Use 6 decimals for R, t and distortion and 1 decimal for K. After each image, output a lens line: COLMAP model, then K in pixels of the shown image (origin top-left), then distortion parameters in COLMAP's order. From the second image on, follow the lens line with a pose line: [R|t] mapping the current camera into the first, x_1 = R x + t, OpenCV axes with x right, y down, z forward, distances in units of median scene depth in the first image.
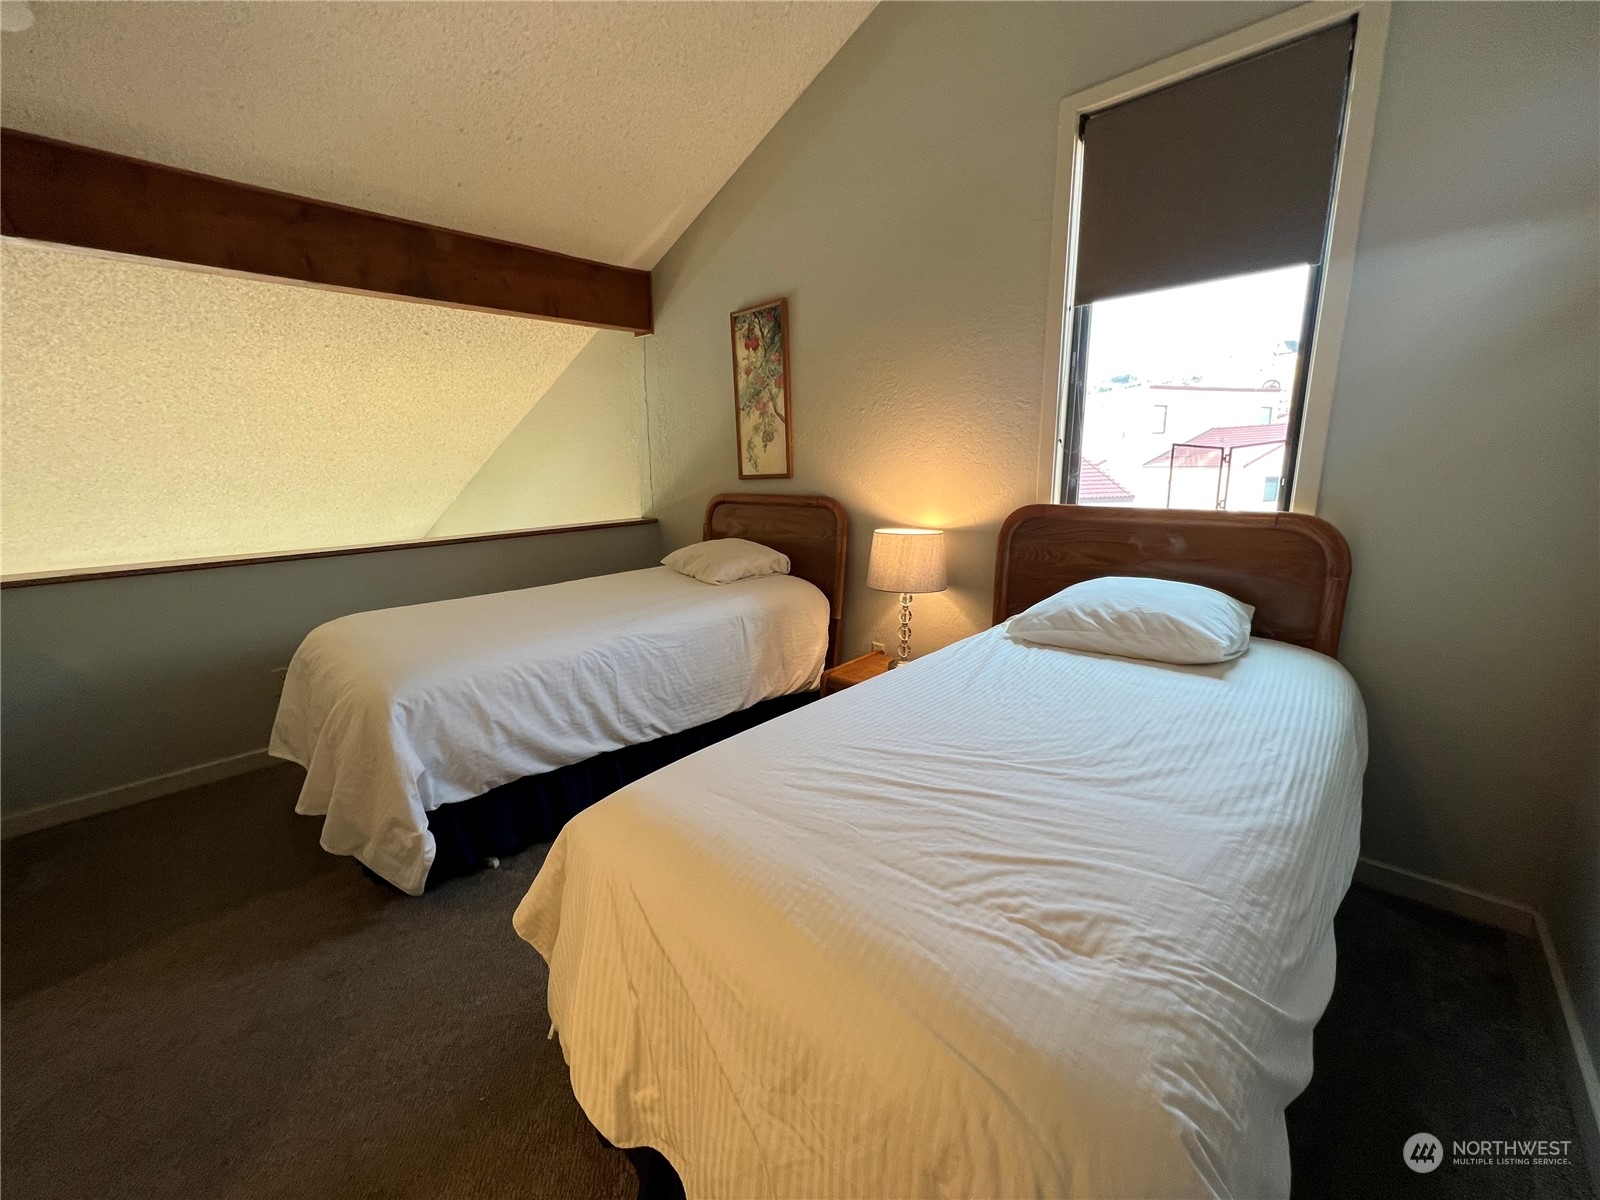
lens RADIAL K [[639.9, 0, 795.8], [0, 639.9, 604.2], [0, 0, 1]] dist [0.000256, 0.000738]
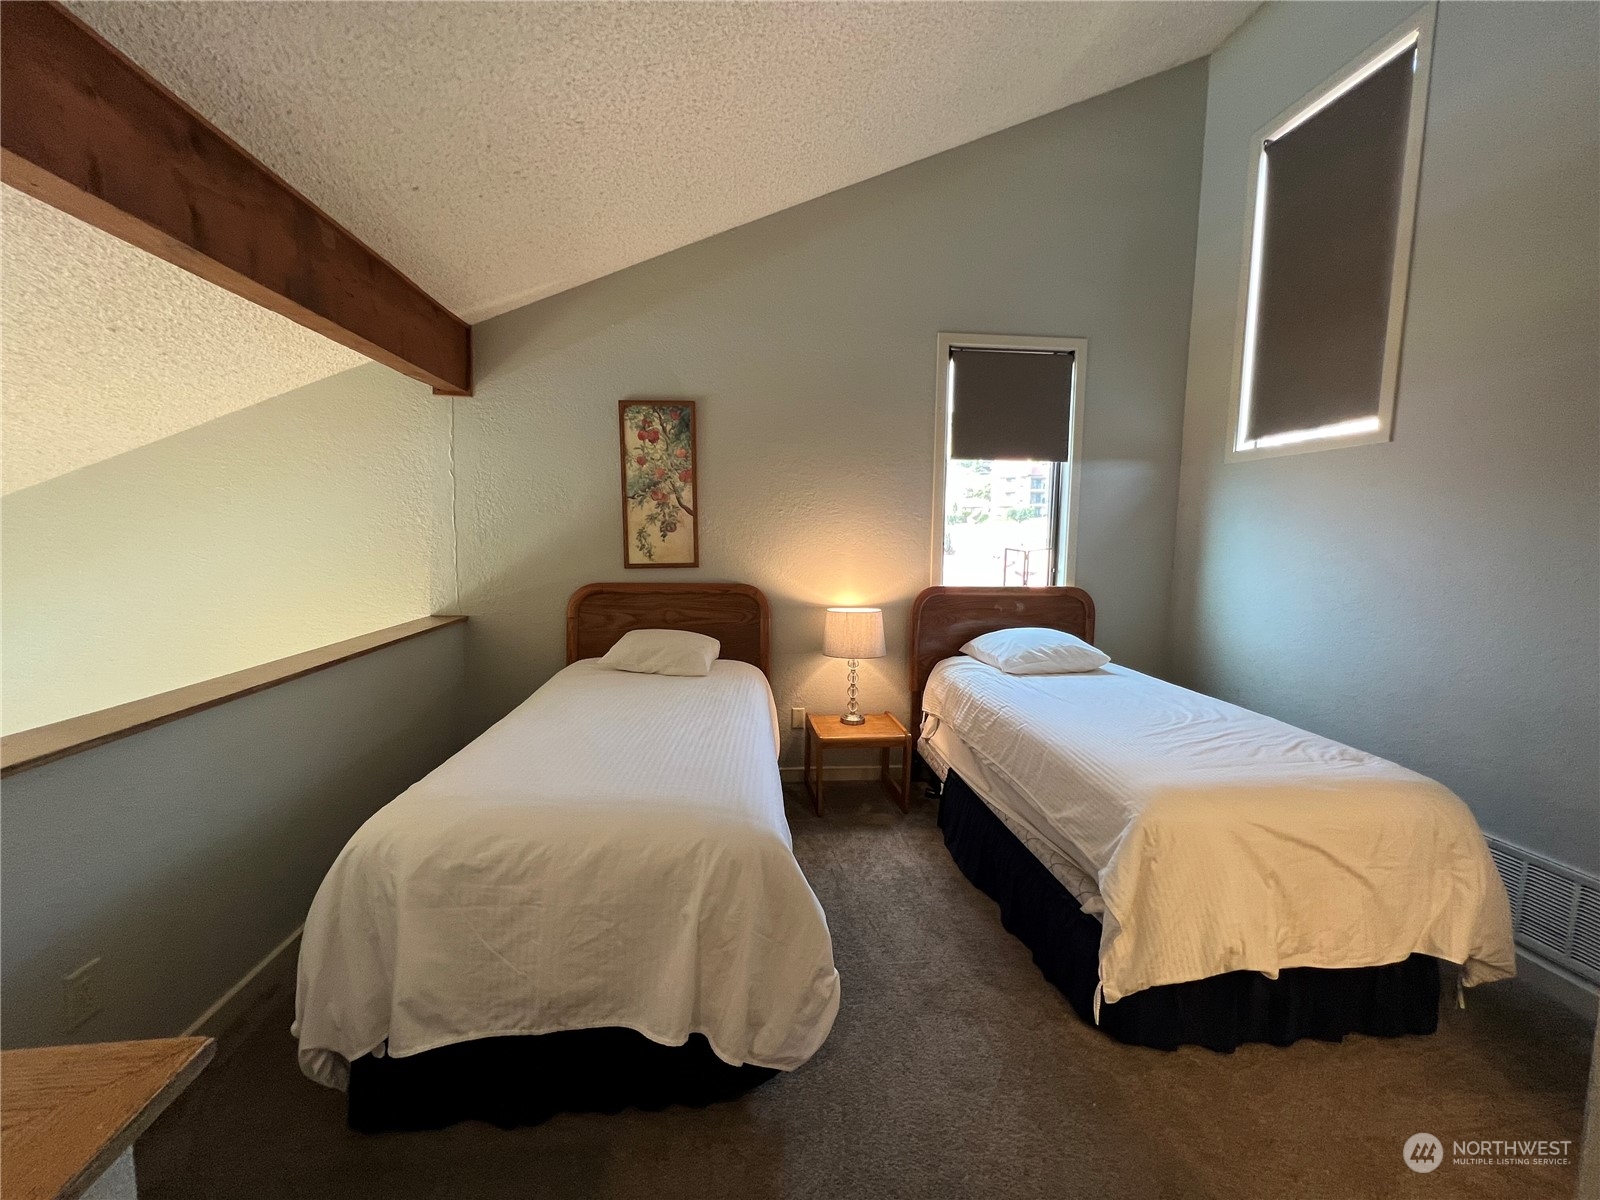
lens RADIAL K [[639.9, 0, 800.6], [0, 639.9, 600.5], [0, 0, 1]] dist [0.000256, 0.000738]
pose [[0.660745, -0.047683, 0.749094, -0.677140], [0.139407, 0.988413, -0.060049, -0.058474], [-0.737551, 0.144106, 0.659736, 0.201245]]
